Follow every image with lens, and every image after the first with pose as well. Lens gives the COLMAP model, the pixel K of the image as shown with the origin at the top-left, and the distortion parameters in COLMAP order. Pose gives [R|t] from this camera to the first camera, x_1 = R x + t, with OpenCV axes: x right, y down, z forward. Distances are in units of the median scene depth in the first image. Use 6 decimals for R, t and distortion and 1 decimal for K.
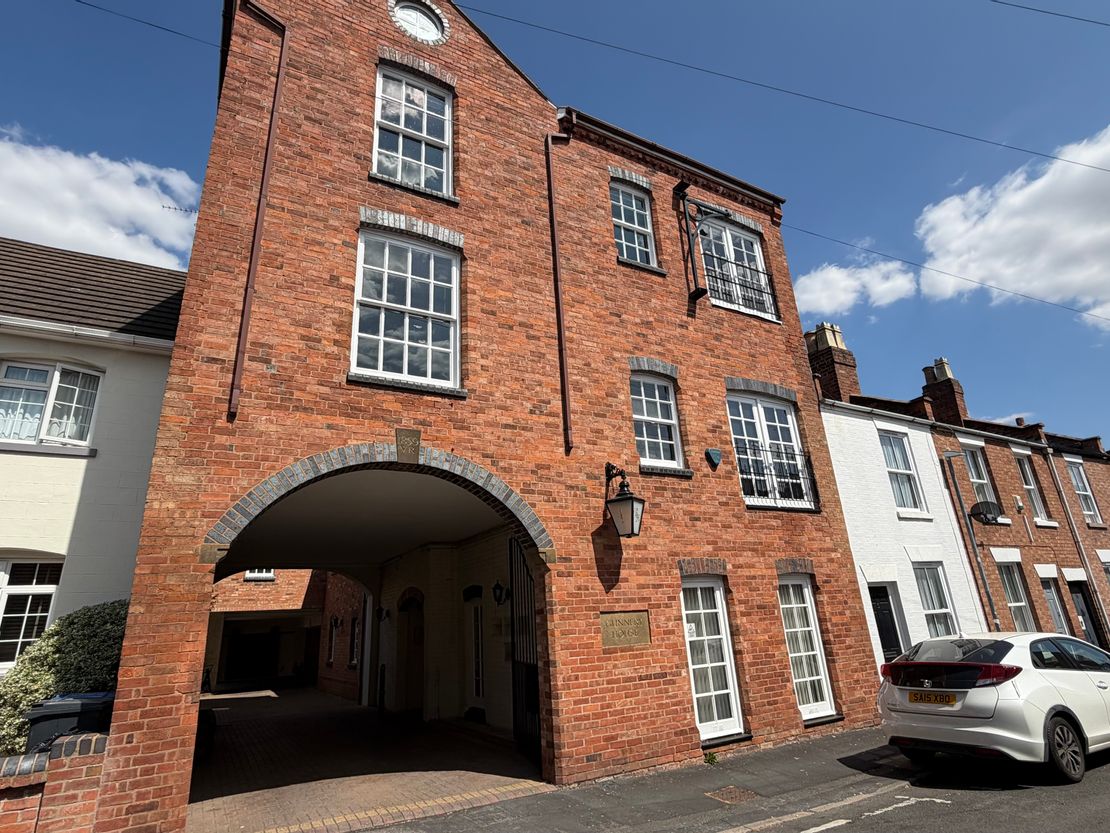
lens RADIAL K [[591.8, 0, 555.0], [0, 591.8, 416.5], [0, 0, 1]] dist [0.000579, 0.000154]
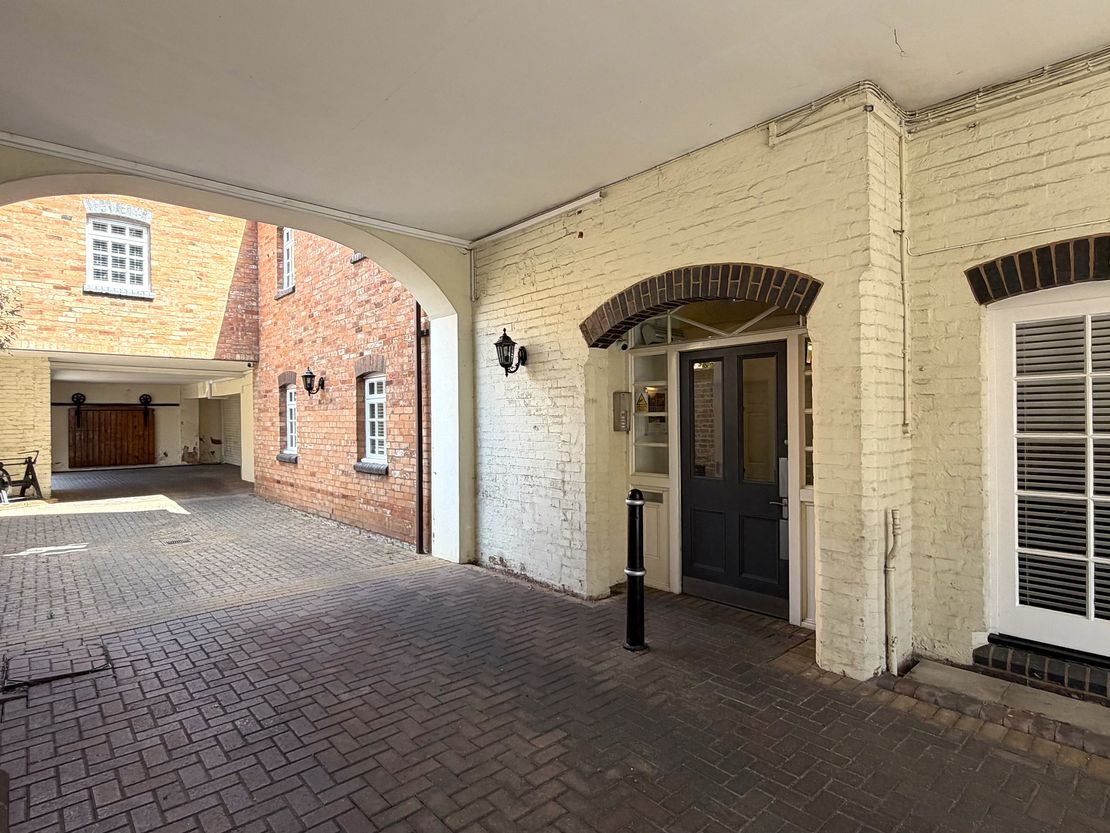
lens RADIAL K [[591.8, 0, 555.0], [0, 591.8, 416.5], [0, 0, 1]] dist [0.000579, 0.000154]
pose [[0.976051, 0.002895, 0.217521, -0.201757], [-0.081252, 0.932398, 0.352182, 0.134640], [-0.201797, -0.361421, 0.910304, 0.369854]]
